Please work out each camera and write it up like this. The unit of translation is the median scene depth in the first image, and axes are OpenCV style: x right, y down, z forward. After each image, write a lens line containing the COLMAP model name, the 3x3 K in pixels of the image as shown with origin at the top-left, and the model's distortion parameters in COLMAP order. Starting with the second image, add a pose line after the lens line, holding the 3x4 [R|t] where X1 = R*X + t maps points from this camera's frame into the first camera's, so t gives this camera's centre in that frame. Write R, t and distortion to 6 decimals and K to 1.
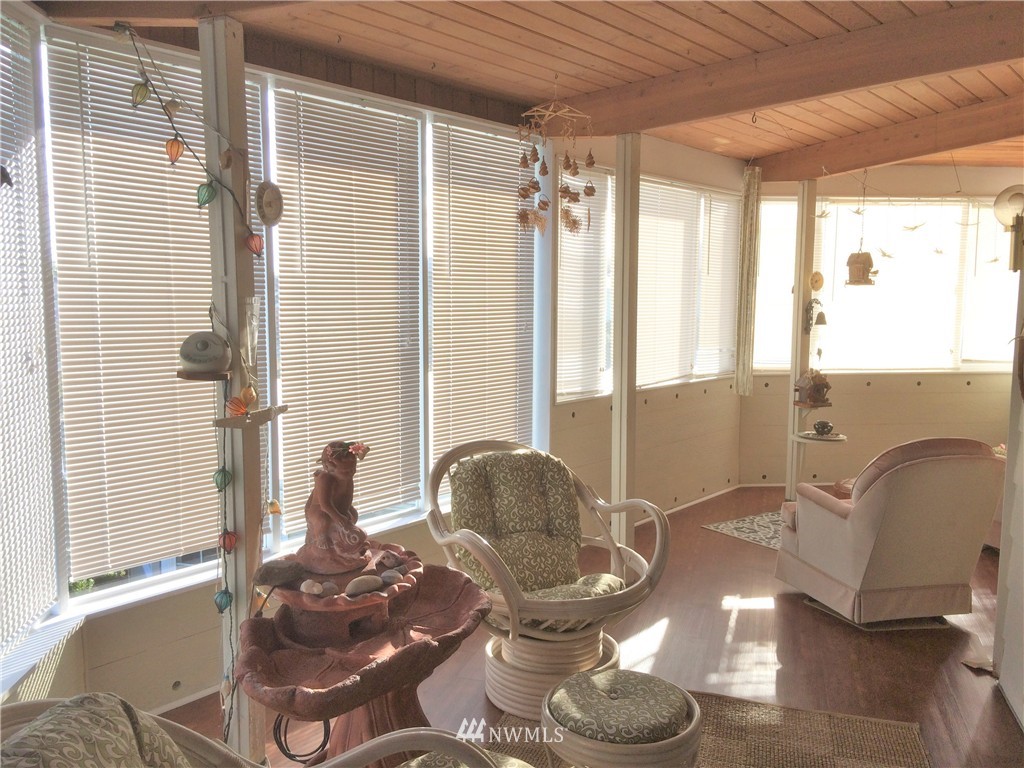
lens RADIAL K [[874.1, 0, 507.9], [0, 874.1, 386.5], [0, 0, 1]] dist [0.029931, -0.007513]
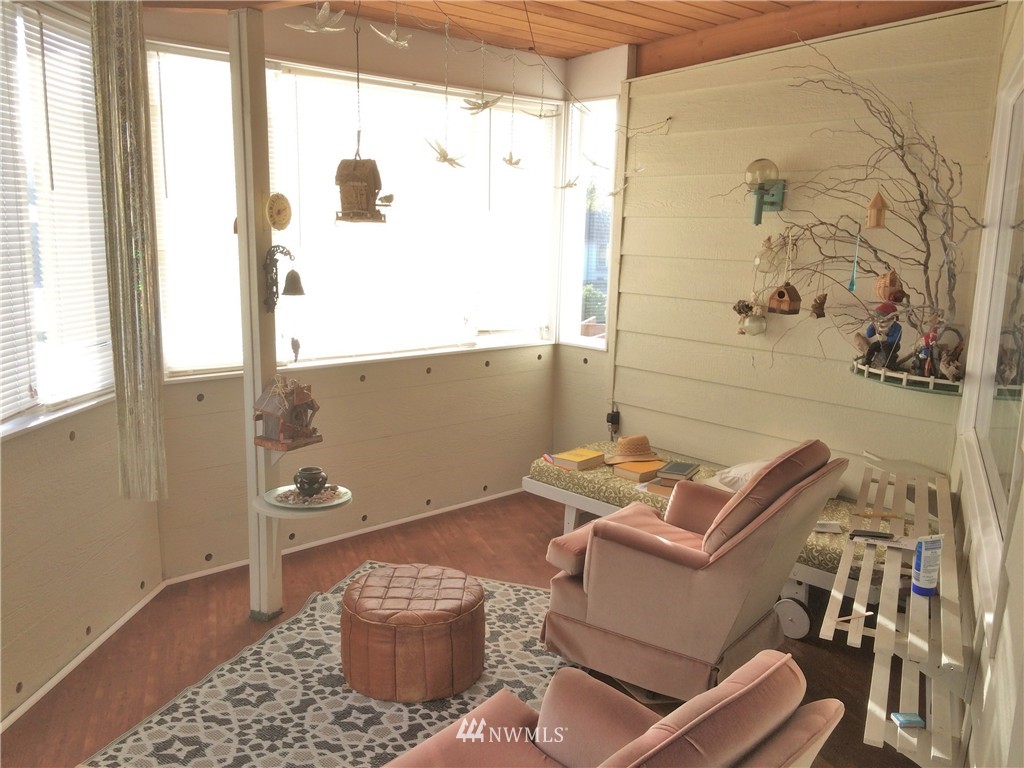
lens RADIAL K [[874.1, 0, 507.9], [0, 874.1, 386.5], [0, 0, 1]] dist [0.029931, -0.007513]
pose [[0.809079, -0.092847, 0.580319, 0.144244], [0.046217, 0.994436, 0.094667, -0.058241], [-0.585879, -0.049773, 0.808868, 0.480126]]
